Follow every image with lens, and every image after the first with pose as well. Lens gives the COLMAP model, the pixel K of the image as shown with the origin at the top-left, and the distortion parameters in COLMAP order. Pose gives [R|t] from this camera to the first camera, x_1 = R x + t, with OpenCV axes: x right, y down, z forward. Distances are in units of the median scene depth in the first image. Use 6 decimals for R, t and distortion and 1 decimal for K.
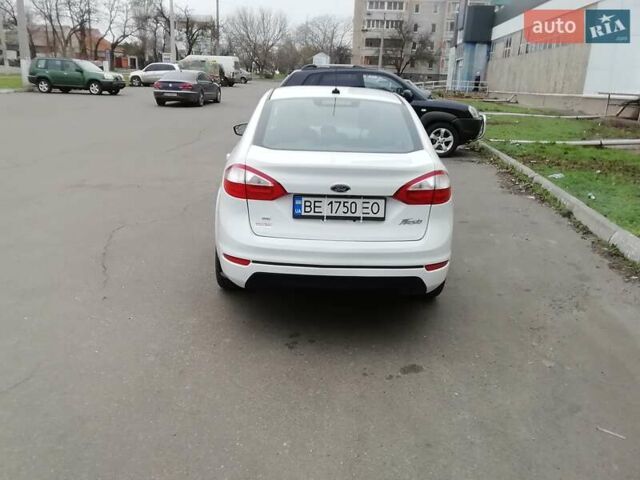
lens RADIAL K [[548.8, 0, 317.2], [0, 548.8, 245.0], [0, 0, 1]] dist [-0.019956, 0.069903]
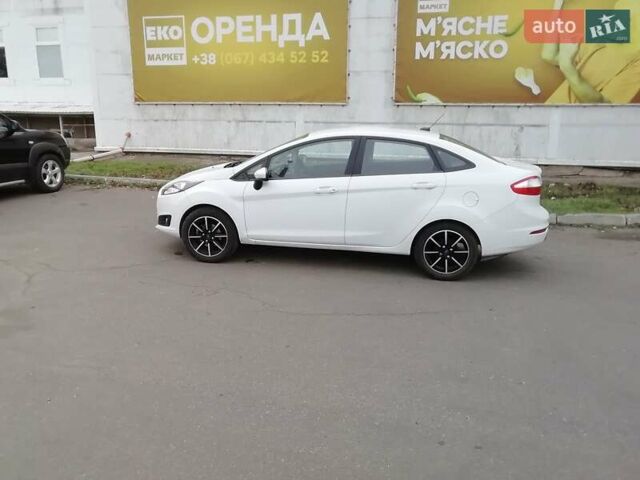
lens RADIAL K [[548.8, 0, 322.5], [0, 548.8, 241.6], [0, 0, 1]] dist [-0.019956, 0.069903]
pose [[0.159154, -0.265179, 0.950973, -0.514387], [0.276577, 0.936656, 0.214899, -0.133926], [-0.947721, 0.228815, 0.222414, 0.342398]]
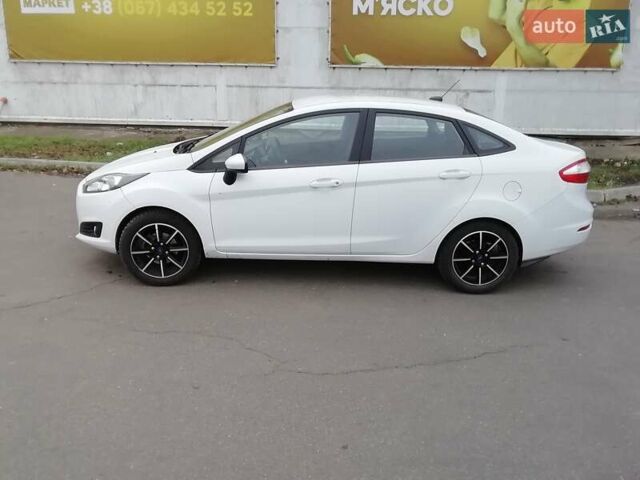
lens RADIAL K [[548.8, 0, 321.2], [0, 548.8, 245.0], [0, 0, 1]] dist [-0.019956, 0.069903]
pose [[-0.027906, -0.333325, 0.942399, -0.398774], [0.265889, 0.906328, 0.328440, -0.152179], [-0.963600, 0.259739, 0.063335, 0.422526]]
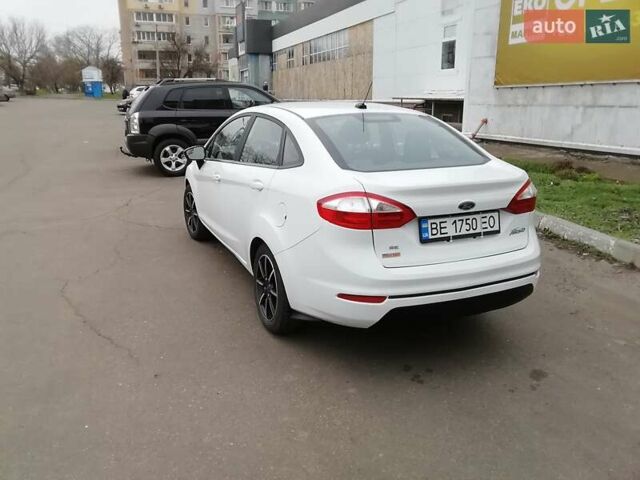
lens RADIAL K [[548.8, 0, 313.2], [0, 548.8, 234.9], [0, 0, 1]] dist [-0.019956, 0.069903]
pose [[0.915974, -0.132096, 0.378870, -0.156916], [0.145407, 0.989350, -0.006599, -0.023279], [-0.373963, 0.061134, 0.925426, 0.057953]]
